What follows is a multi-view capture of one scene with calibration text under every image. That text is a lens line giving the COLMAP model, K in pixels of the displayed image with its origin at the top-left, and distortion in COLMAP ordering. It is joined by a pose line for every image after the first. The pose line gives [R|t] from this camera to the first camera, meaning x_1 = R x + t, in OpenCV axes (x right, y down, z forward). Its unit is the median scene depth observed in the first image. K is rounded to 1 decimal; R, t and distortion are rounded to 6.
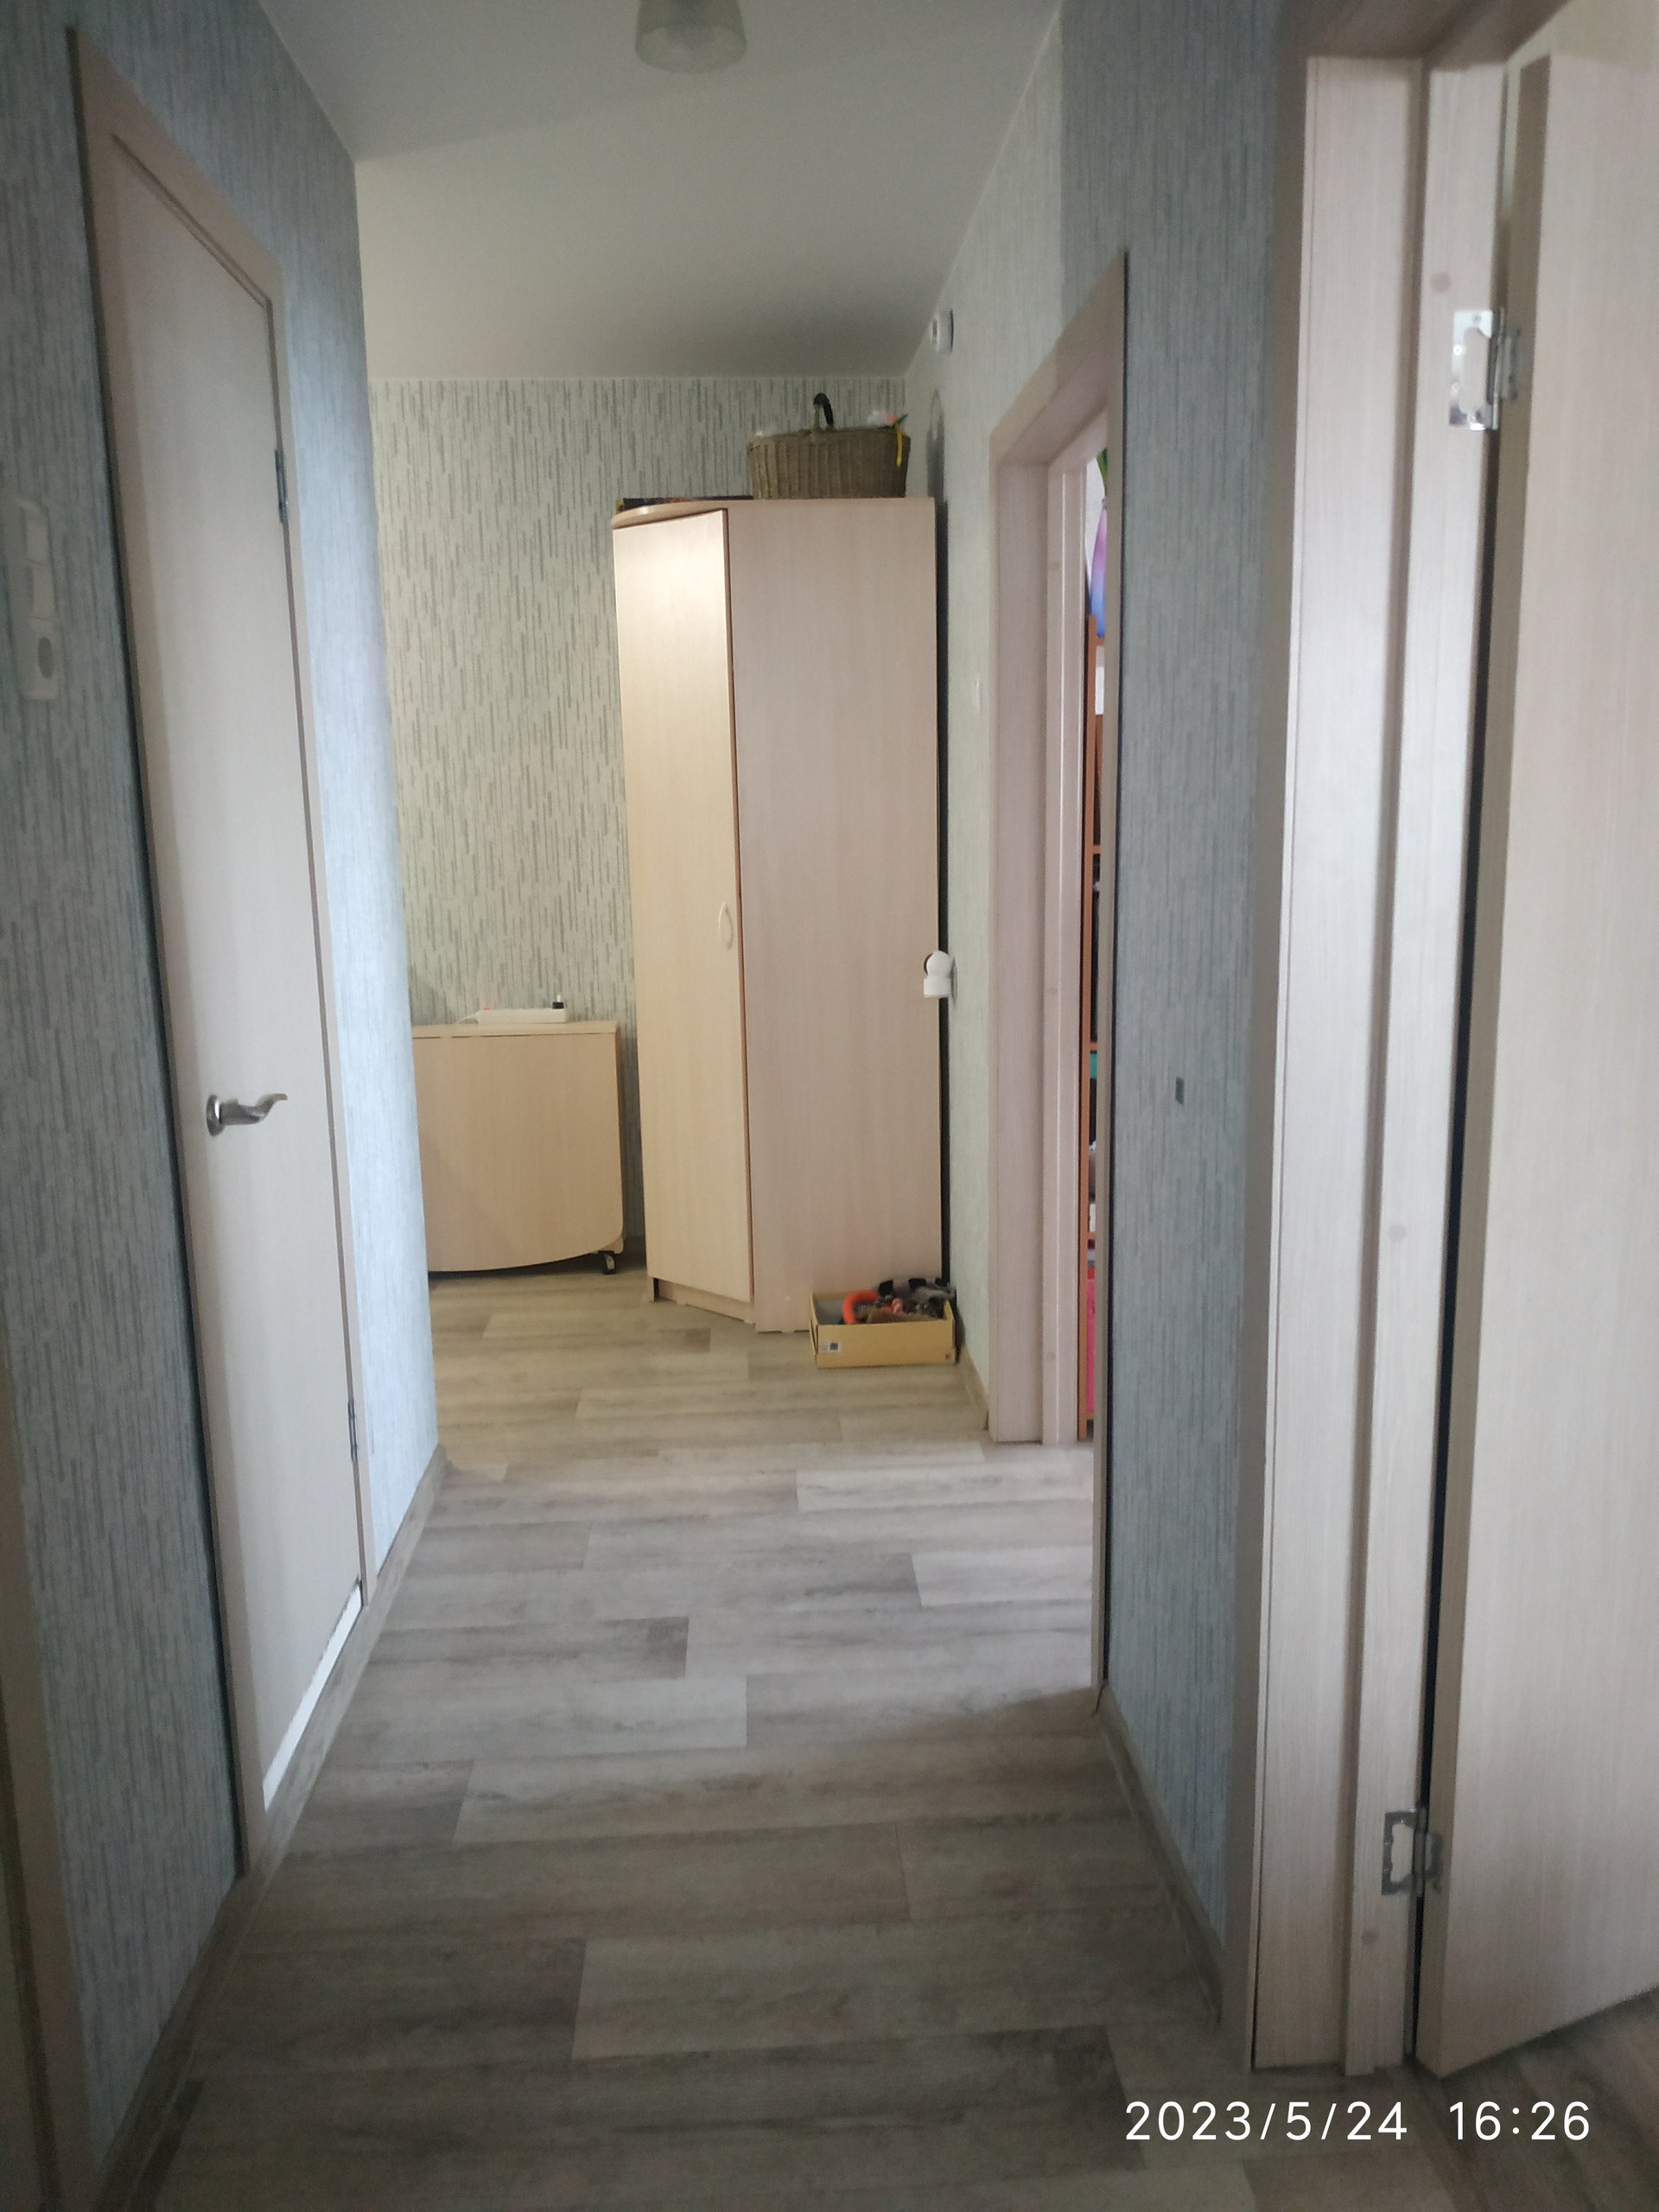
lens RADIAL K [[1618.7, 0, 829.5], [0, 1618.7, 1106.0], [0, 0, 1]] dist [-0.007186, -0.003103]
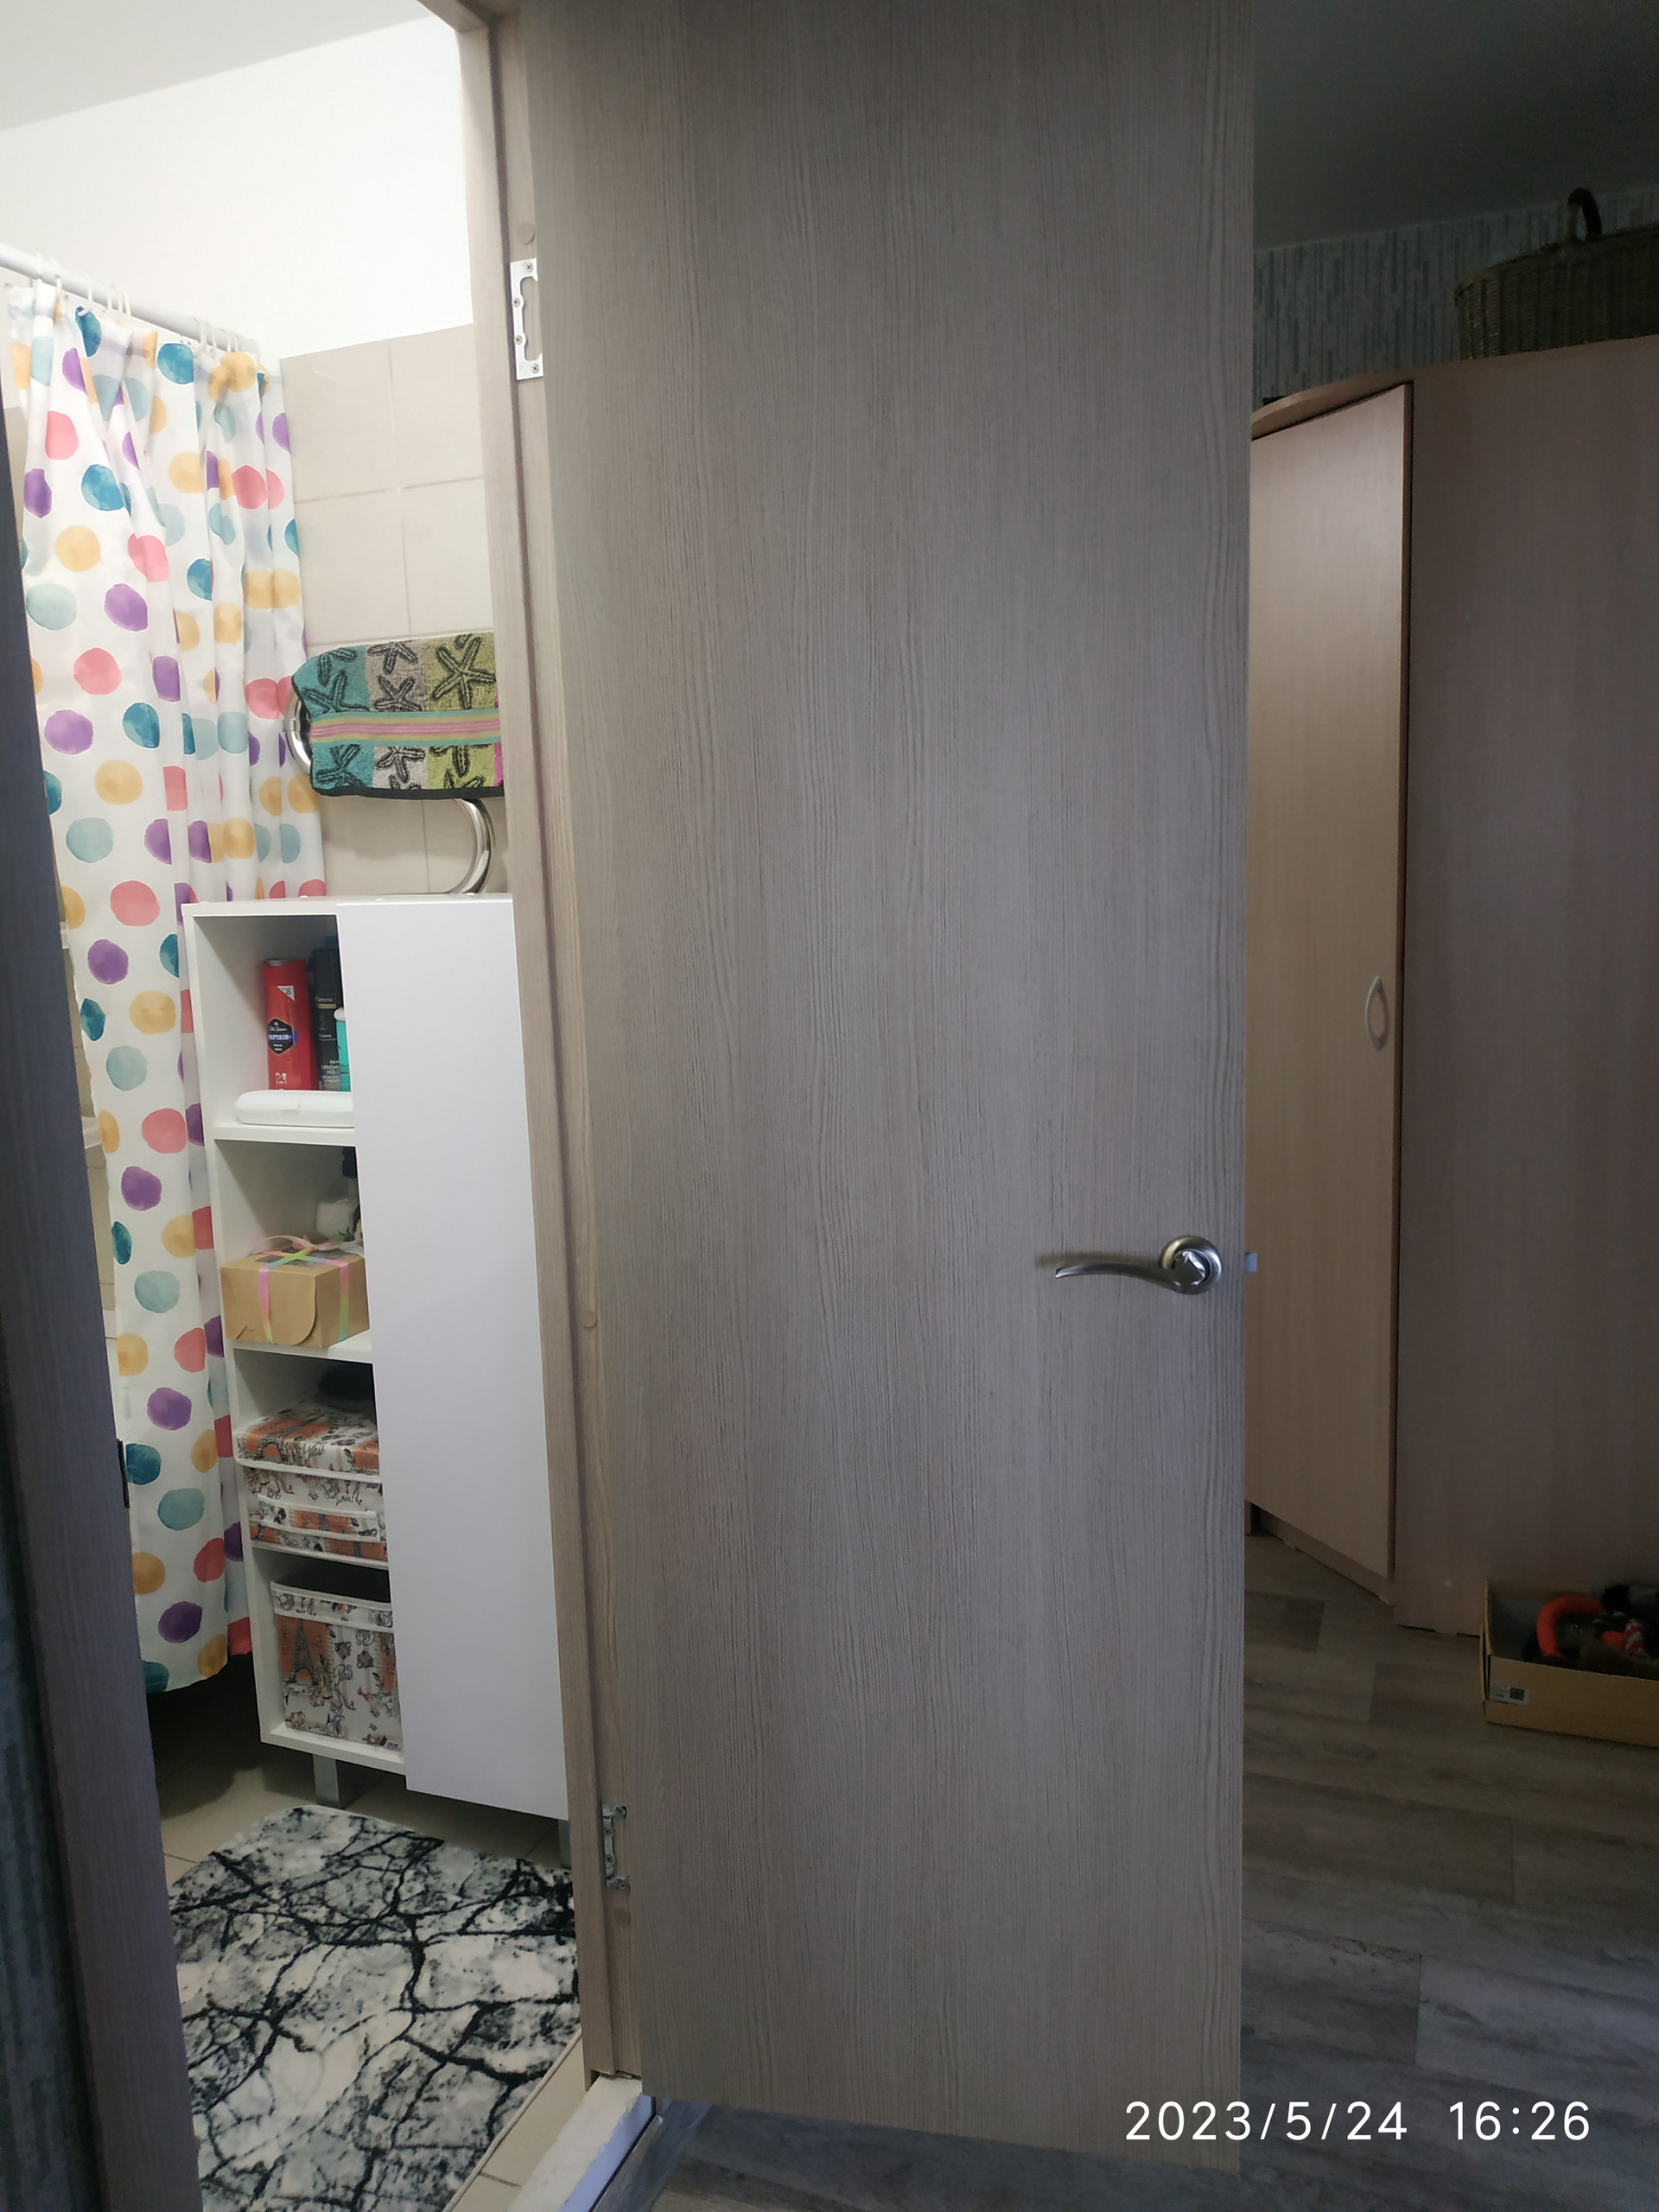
lens RADIAL K [[1618.7, 0, 829.5], [0, 1618.7, 1106.0], [0, 0, 1]] dist [-0.007186, -0.003103]
pose [[0.907199, 0.052059, -0.417468, 0.010361], [-0.062647, 0.997967, -0.011691, -0.052472], [0.416011, 0.036760, 0.908616, 0.318592]]
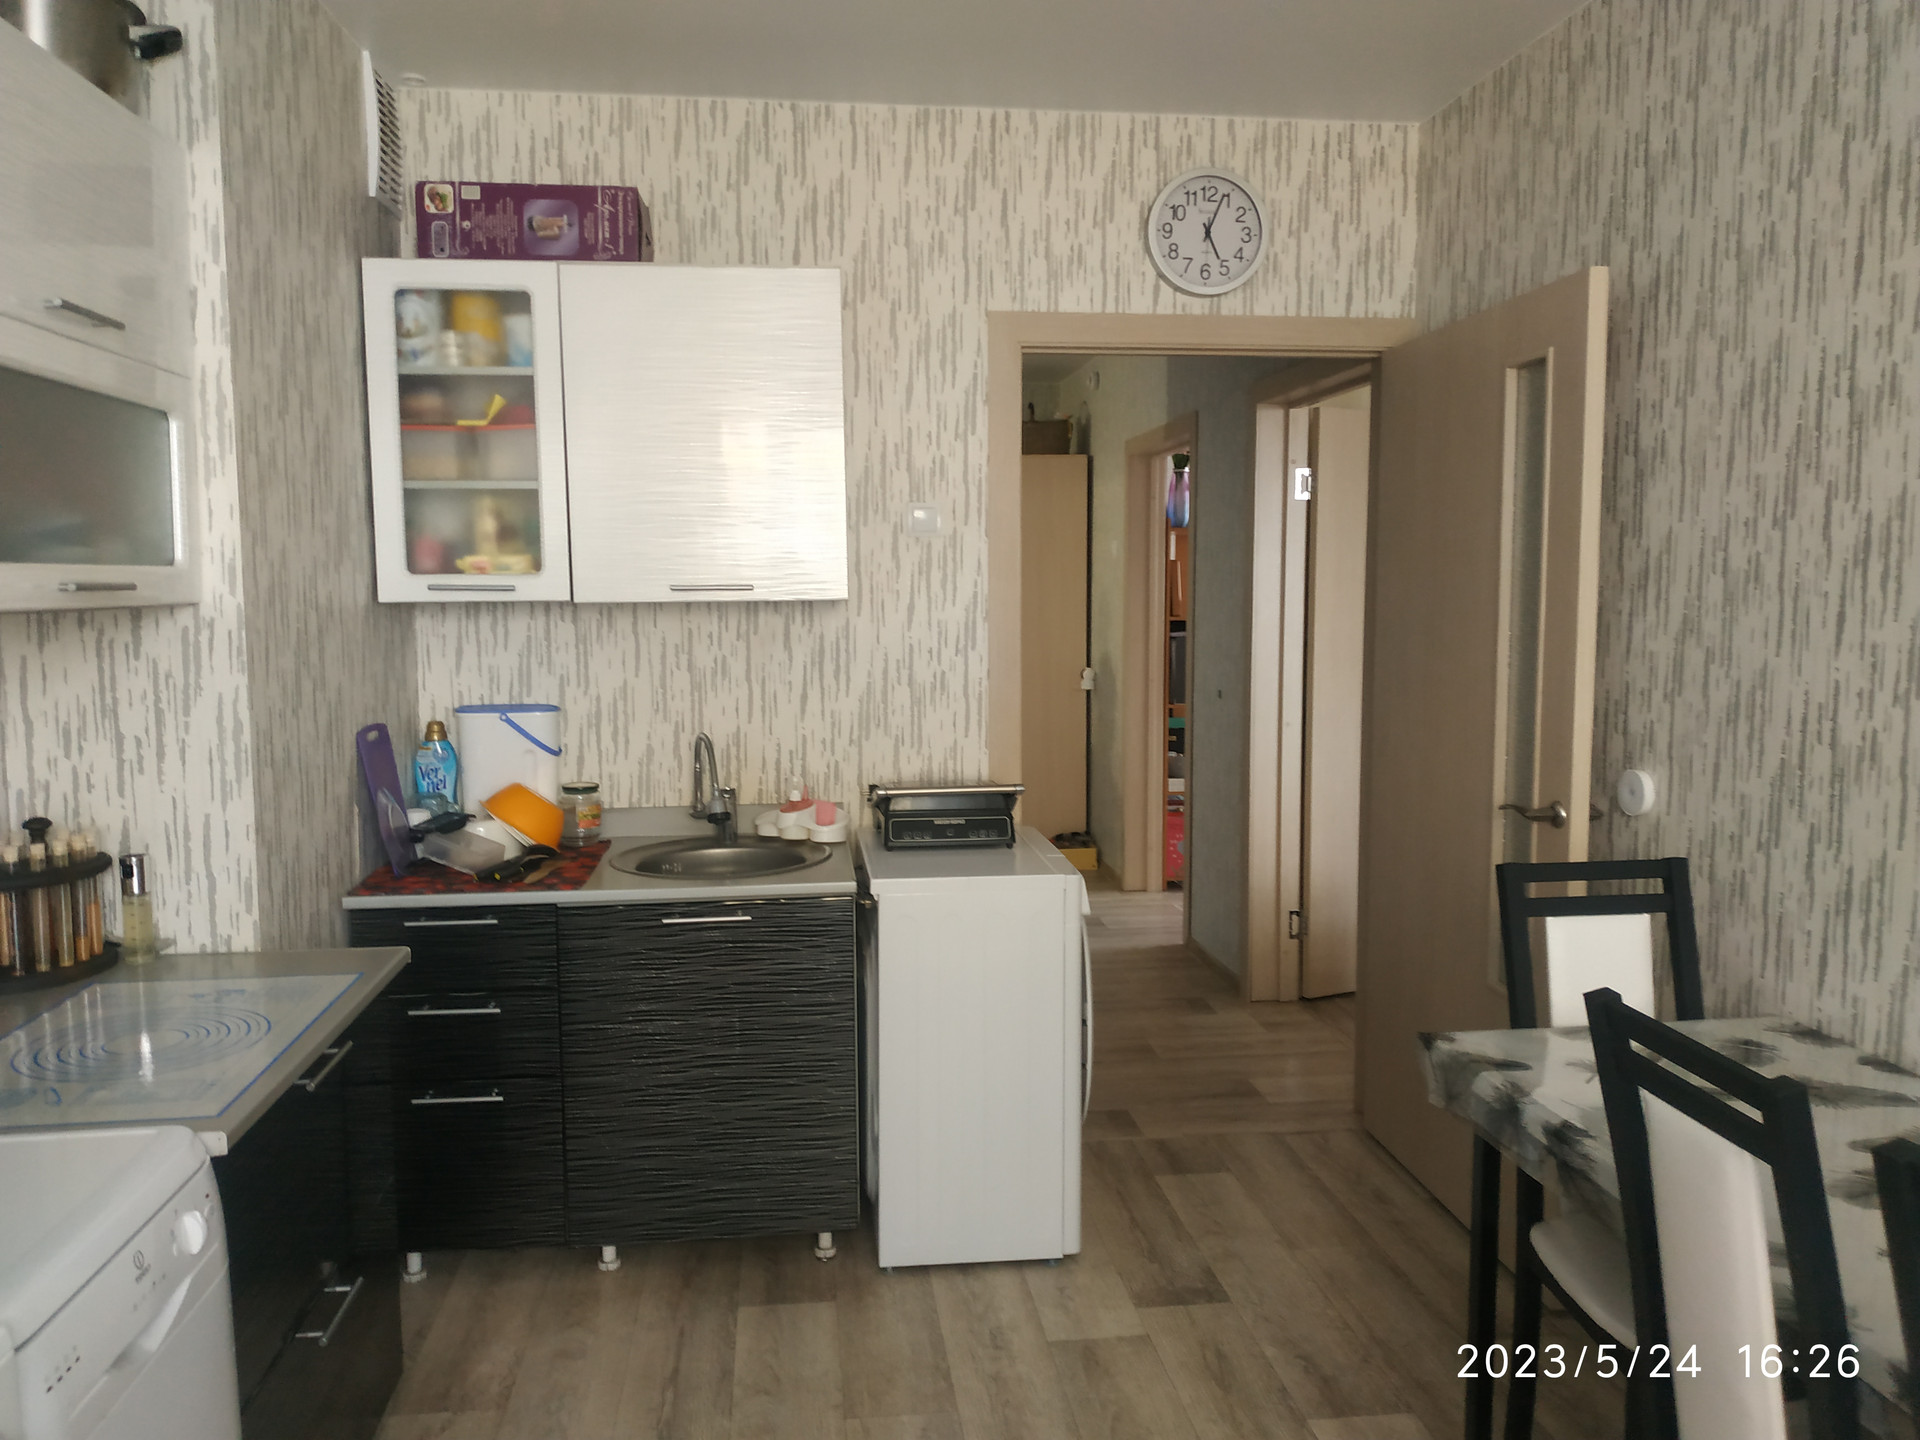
lens RADIAL K [[1405.0, 0, 960.0], [0, 1405.0, 720.0], [0, 0, 1]] dist [-0.007186, -0.003103]
pose [[0.997670, 0.009350, 0.067579, -0.220101], [-0.003100, 0.995754, -0.092007, 0.138327], [-0.068152, 0.091583, 0.993463, -0.773217]]
